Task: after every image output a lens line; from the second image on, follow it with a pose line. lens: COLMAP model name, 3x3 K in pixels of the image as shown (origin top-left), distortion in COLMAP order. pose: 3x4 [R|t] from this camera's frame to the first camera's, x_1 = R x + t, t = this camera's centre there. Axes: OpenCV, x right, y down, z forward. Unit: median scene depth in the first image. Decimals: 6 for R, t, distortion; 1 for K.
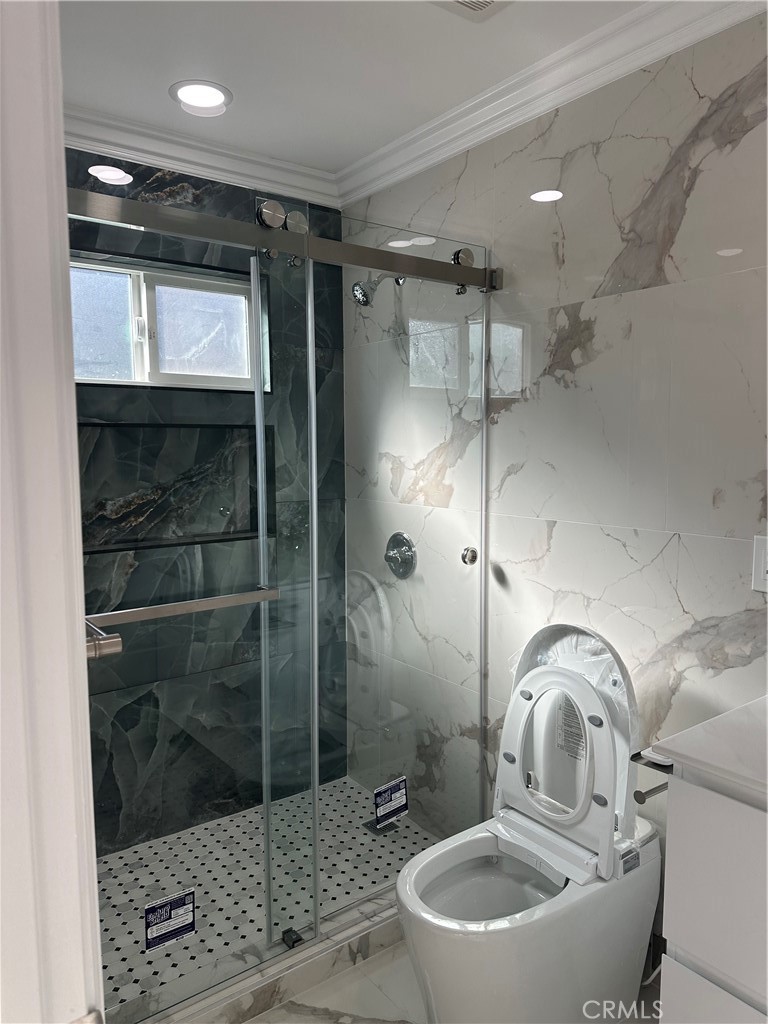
lens RADIAL K [[710.1, 0, 384.3], [0, 710.1, 479.5], [0, 0, 1]] dist [0.113472, -0.177373]
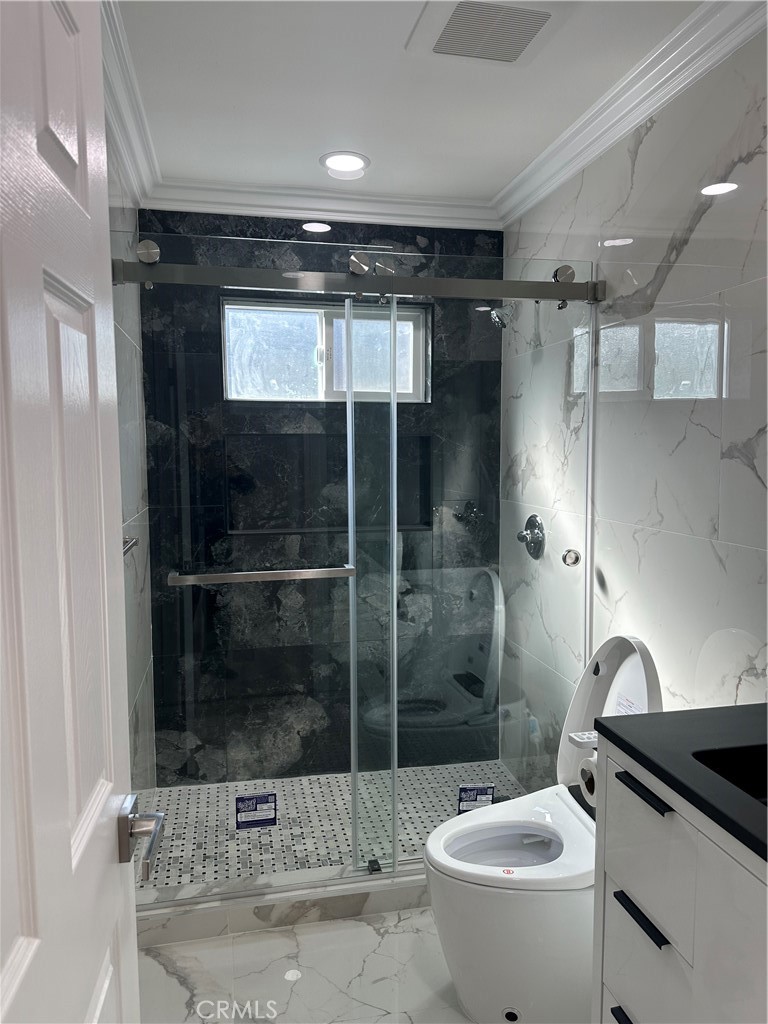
lens RADIAL K [[737.5, 0, 386.3], [0, 737.5, 480.1], [0, 0, 1]] dist [0.037791, -0.000925]
pose [[0.903791, 0.020199, -0.427497, 0.340119], [-0.020842, 0.999778, 0.003177, -0.004504], [0.427466, 0.006038, 0.904011, -0.095025]]
